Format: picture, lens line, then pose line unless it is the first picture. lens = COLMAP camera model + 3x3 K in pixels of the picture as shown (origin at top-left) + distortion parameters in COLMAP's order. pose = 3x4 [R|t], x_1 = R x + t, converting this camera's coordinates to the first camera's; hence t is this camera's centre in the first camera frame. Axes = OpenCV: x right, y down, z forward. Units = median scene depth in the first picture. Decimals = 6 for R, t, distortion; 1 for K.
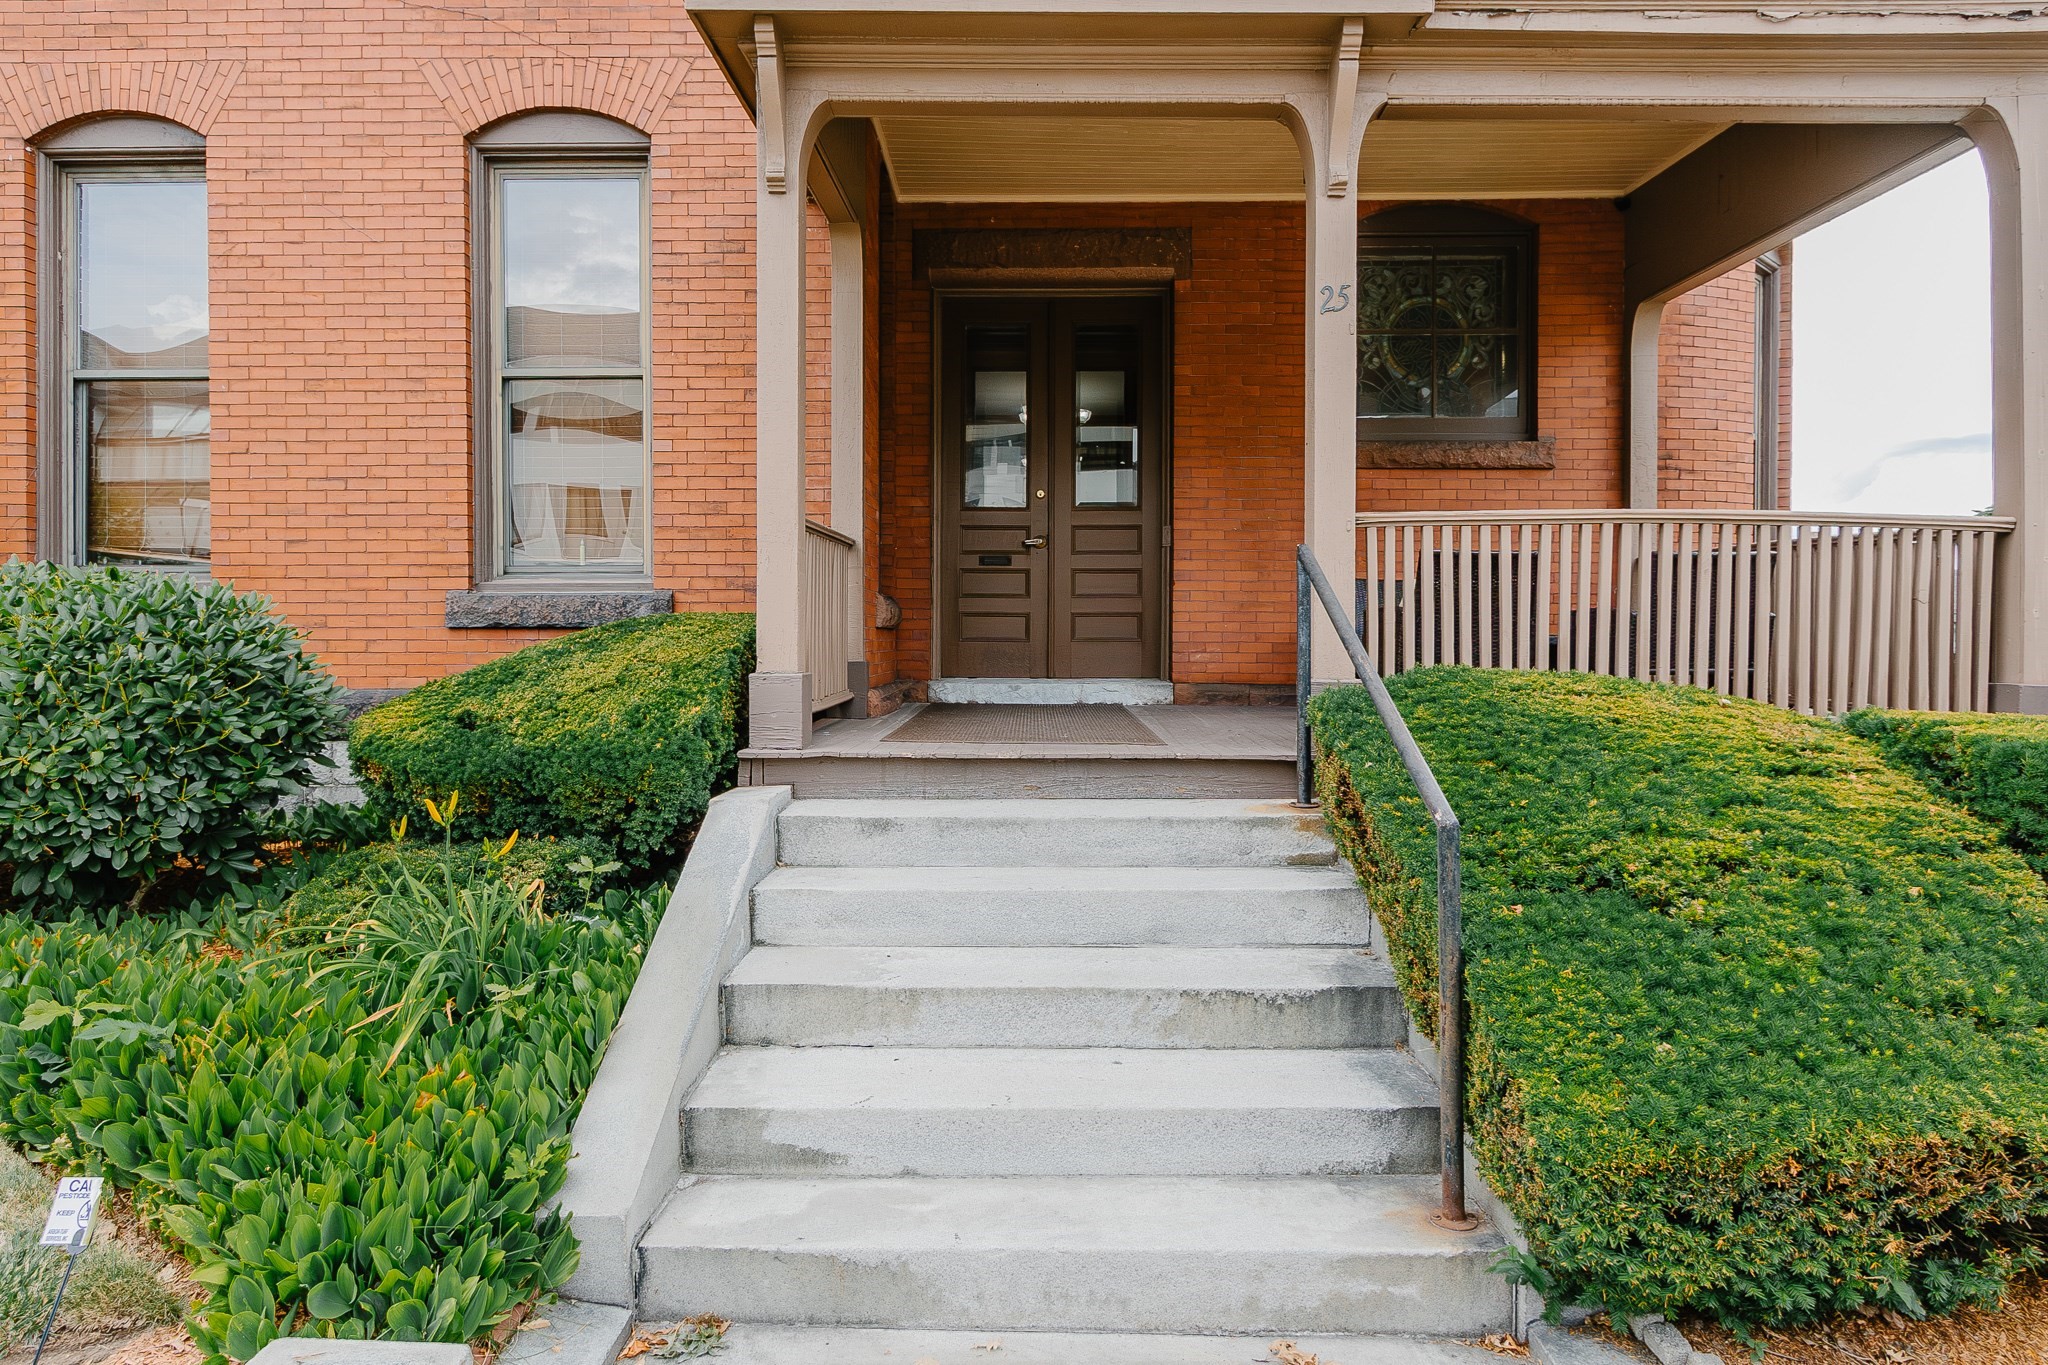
lens RADIAL K [[1228.9, 0, 1020.5], [0, 1228.9, 646.6], [0, 0, 1]] dist [0.015855, -0.003079]
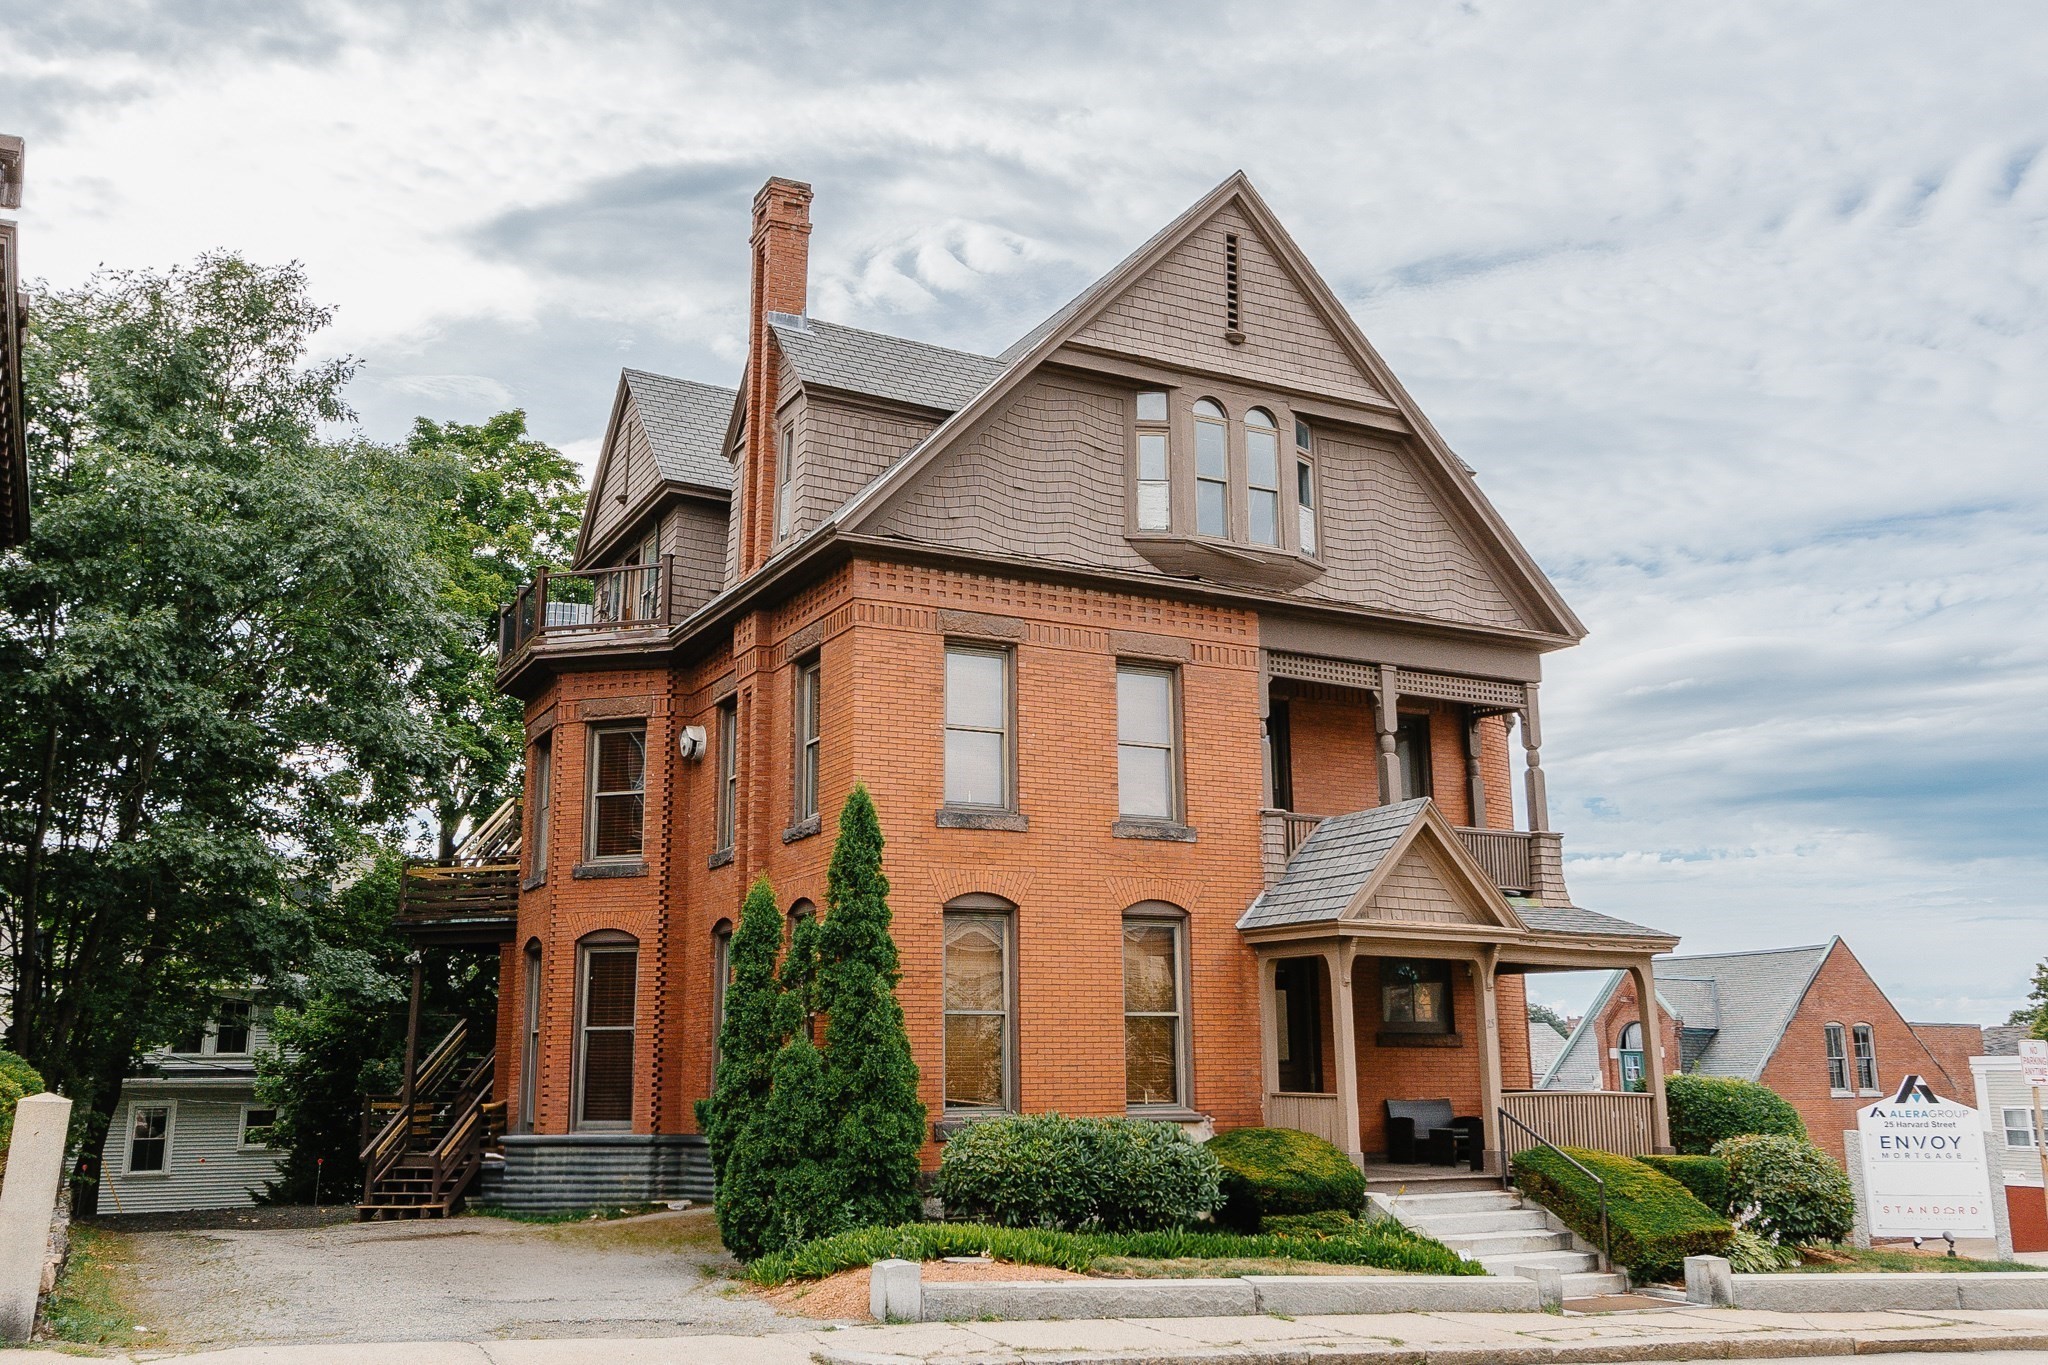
lens RADIAL K [[1848.9, 0, 1041.9], [0, 1848.9, 670.5], [0, 0, 1]] dist [0.017942, -0.015532]
pose [[0.871125, 0.097892, 0.481206, -1.808838], [0.010220, 0.976103, -0.217069, -0.087758], [-0.490955, 0.194012, 0.849307, -1.528331]]
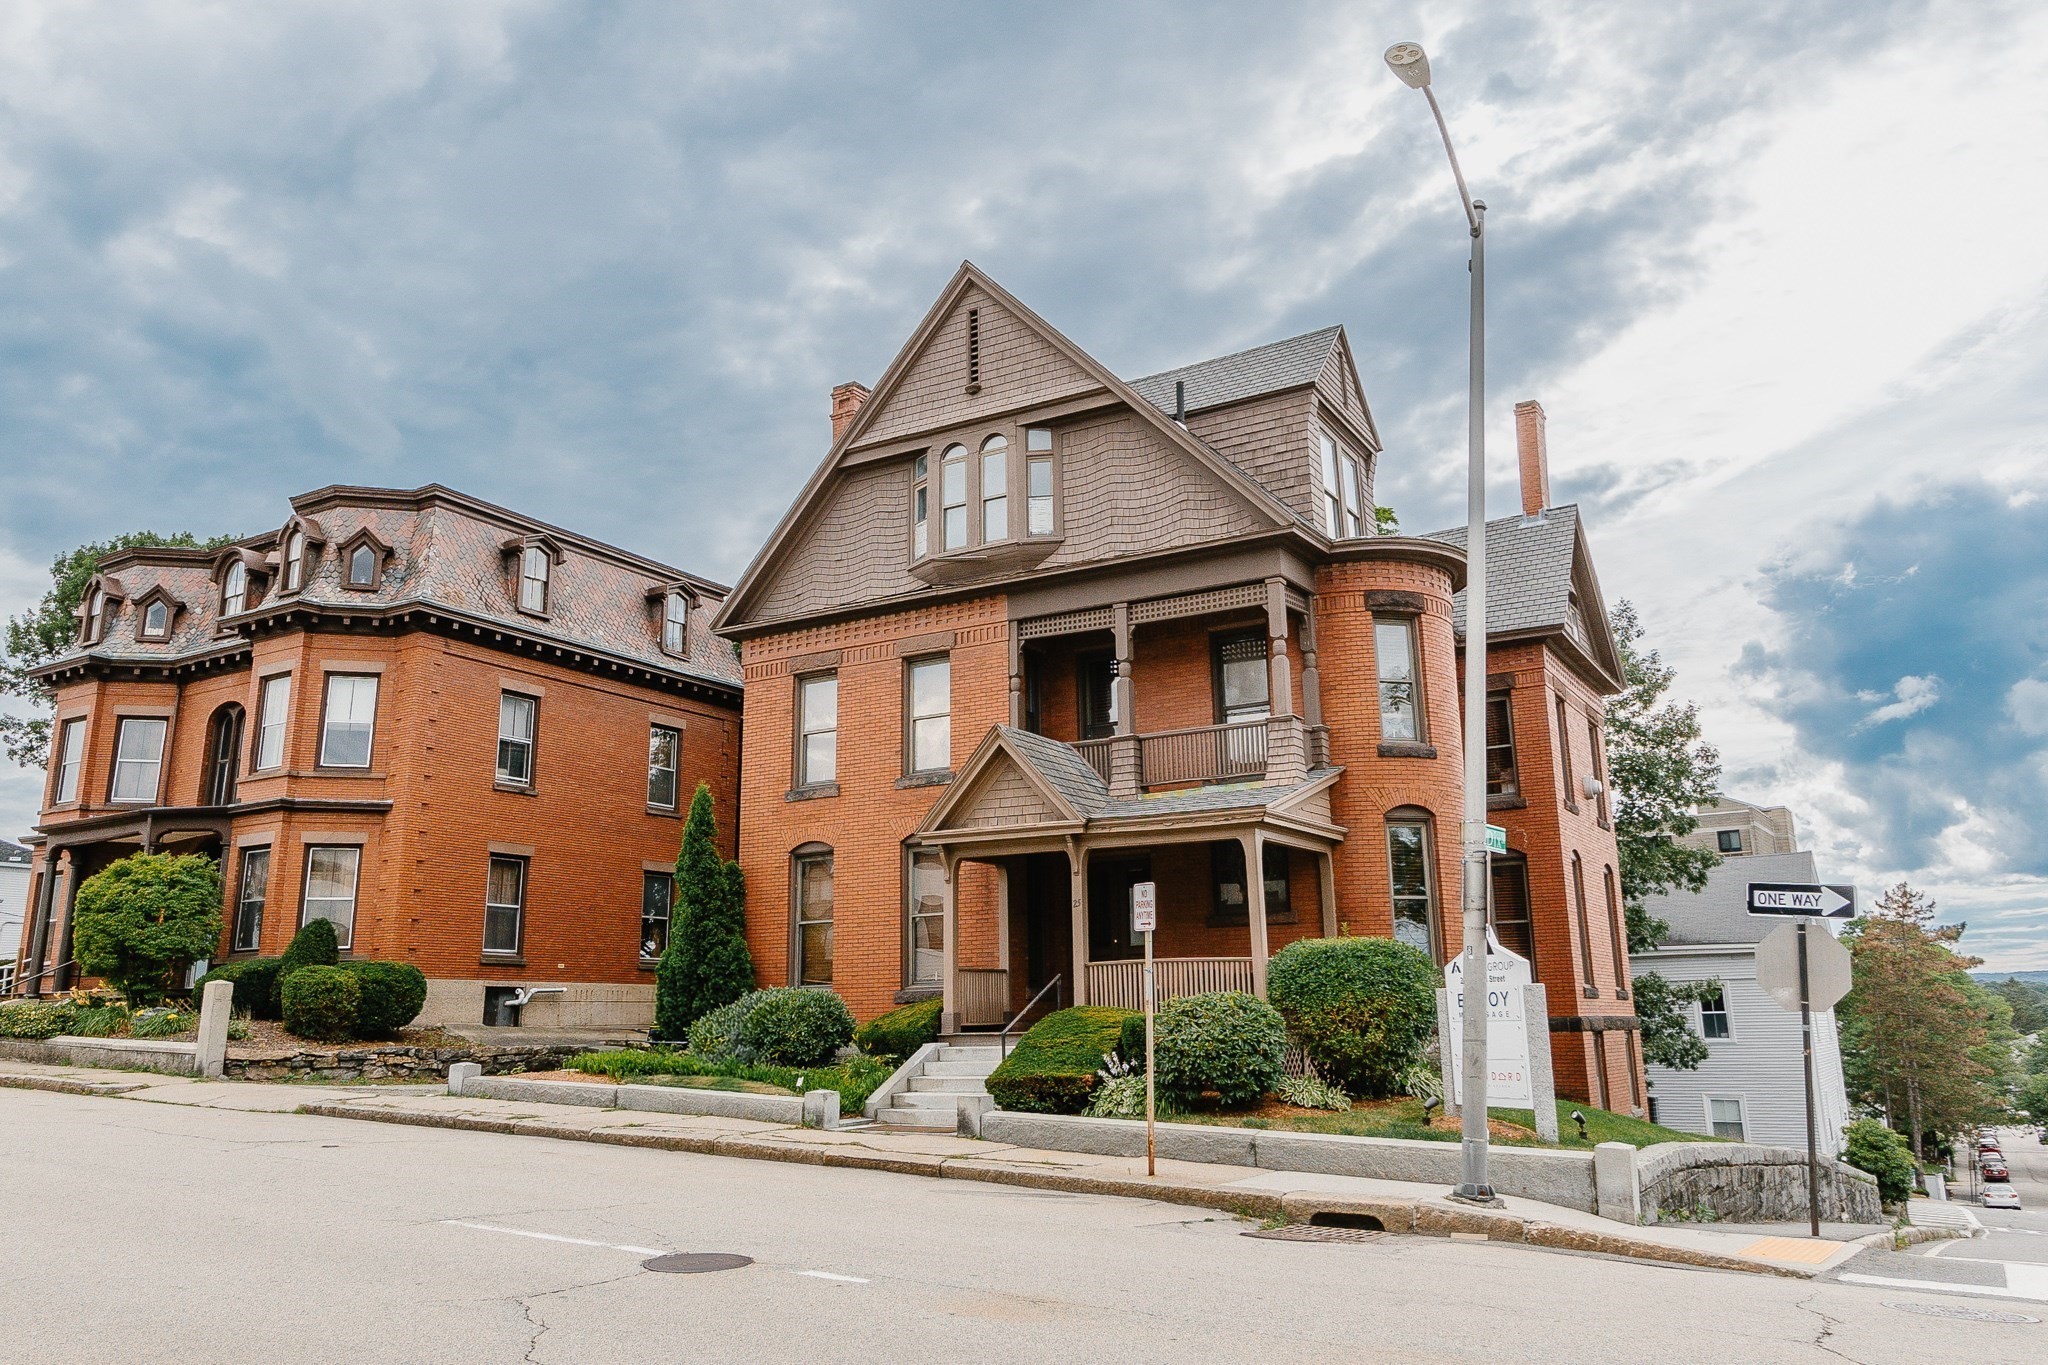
lens RADIAL K [[1539.0, 0, 1024.4], [0, 1539.0, 664.4], [0, 0, 1]] dist [0.007165, 0.003644]
pose [[0.870981, -0.129180, -0.474031, 1.386755], [0.015218, 0.971446, -0.236772, 0.061788], [0.491081, 0.199010, 0.848077, -1.803921]]
